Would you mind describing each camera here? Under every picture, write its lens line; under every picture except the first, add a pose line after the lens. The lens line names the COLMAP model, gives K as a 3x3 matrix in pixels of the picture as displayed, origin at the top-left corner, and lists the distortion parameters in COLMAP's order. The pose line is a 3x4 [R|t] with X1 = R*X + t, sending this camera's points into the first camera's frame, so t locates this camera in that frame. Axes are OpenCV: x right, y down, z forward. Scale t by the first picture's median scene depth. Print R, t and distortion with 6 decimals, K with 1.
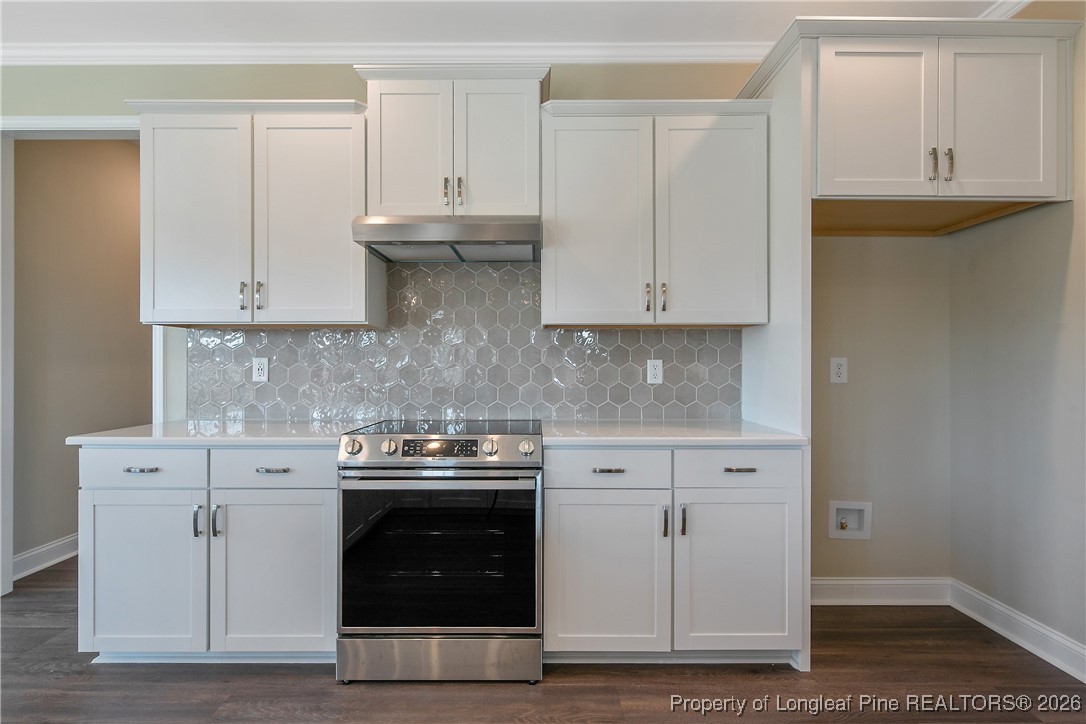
lens RADIAL K [[537.1, 0, 531.6], [0, 537.1, 364.3], [0, 0, 1]] dist [-0.000700, -0.000525]
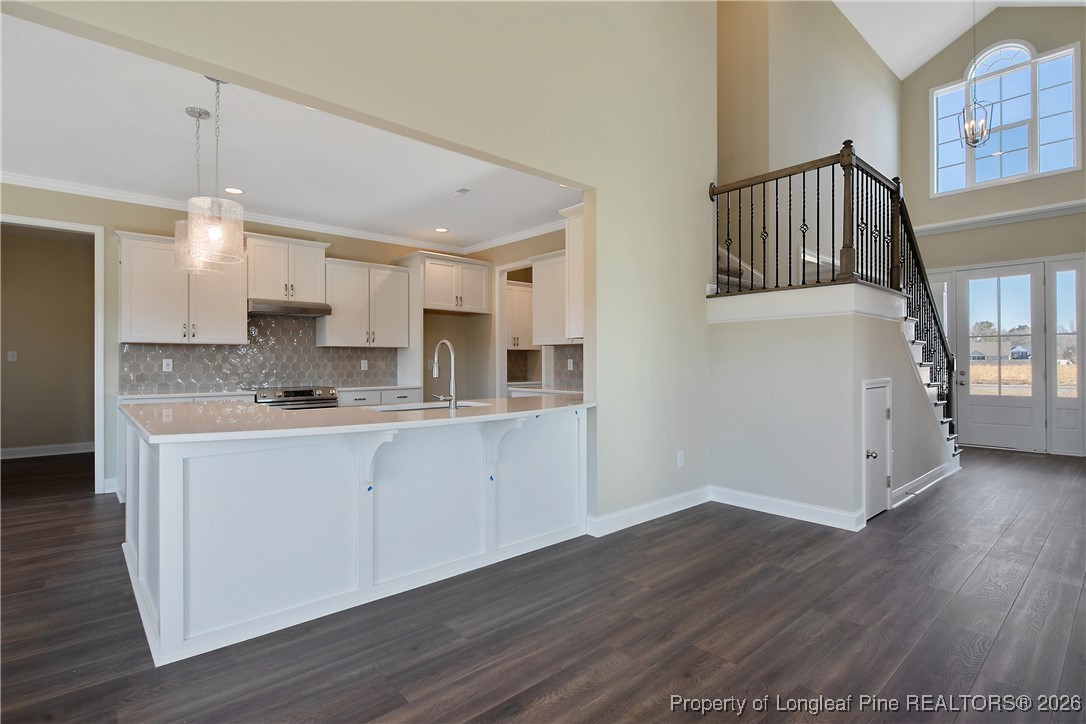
lens RADIAL K [[524.3, 0, 543.0], [0, 524.3, 362.0], [0, 0, 1]] dist [0.001747, -0.000604]
pose [[0.744549, -0.000991, 0.667567, -0.841400], [0.005156, 0.999978, -0.004265, 0.015345], [-0.667548, 0.006618, 0.744537, -1.463072]]
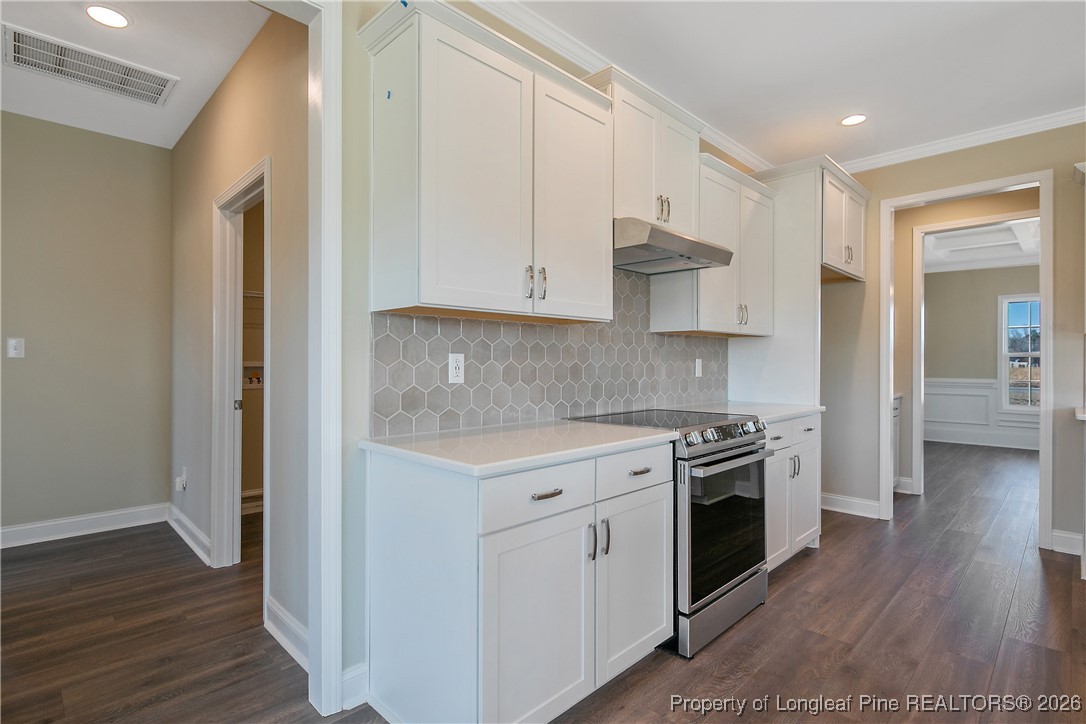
lens RADIAL K [[531.6, 0, 543.0], [0, 531.6, 362.0], [0, 0, 1]] dist [-0.001433, -0.000358]
pose [[0.709663, 0.001850, 0.704538, -1.083074], [0.000182, 0.999996, -0.002809, 0.002834], [-0.704541, 0.002122, 0.709660, 0.374164]]
